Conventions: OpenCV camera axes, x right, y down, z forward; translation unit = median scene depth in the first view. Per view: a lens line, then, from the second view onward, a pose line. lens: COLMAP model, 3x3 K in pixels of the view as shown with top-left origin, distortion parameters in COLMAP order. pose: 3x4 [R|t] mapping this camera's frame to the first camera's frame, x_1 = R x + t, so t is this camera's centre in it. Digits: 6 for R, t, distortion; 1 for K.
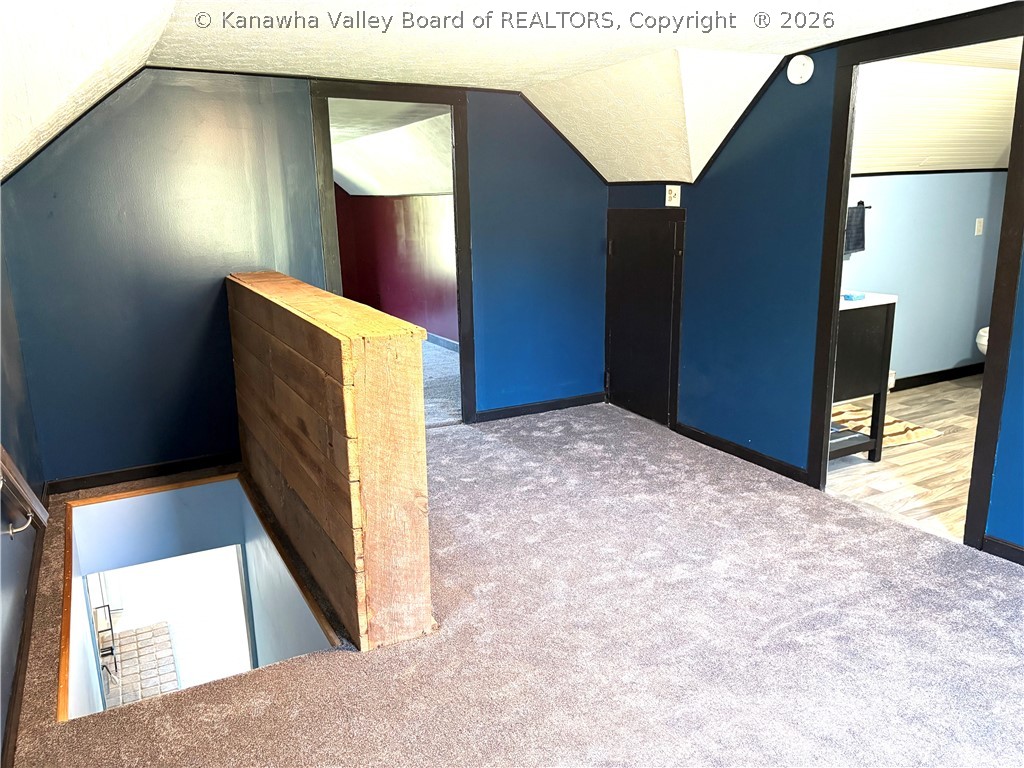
lens RADIAL K [[778.7, 0, 512.2], [0, 778.7, 378.2], [0, 0, 1]] dist [0.006012, 0.001751]
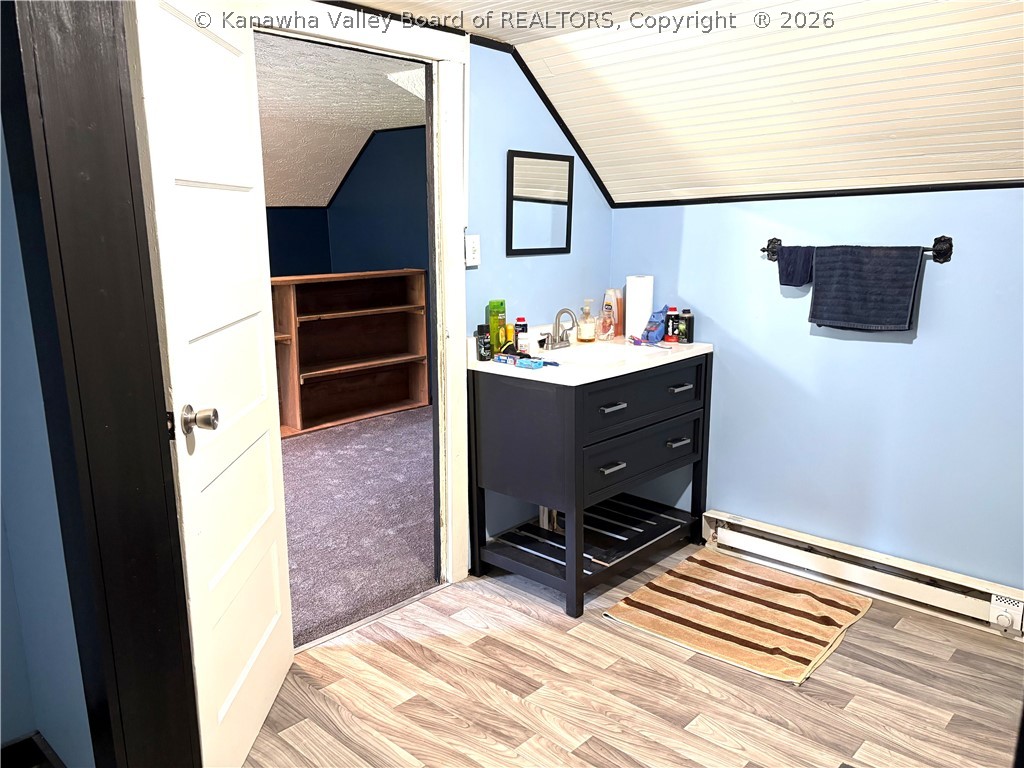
lens RADIAL K [[778.7, 0, 516.7], [0, 778.7, 382.5], [0, 0, 1]] dist [0.006012, 0.001751]
pose [[0.340389, 0.218648, -0.914510, 1.495787], [-0.222586, 0.963682, 0.147555, -0.261022], [0.913559, 0.153331, 0.376694, 0.969951]]
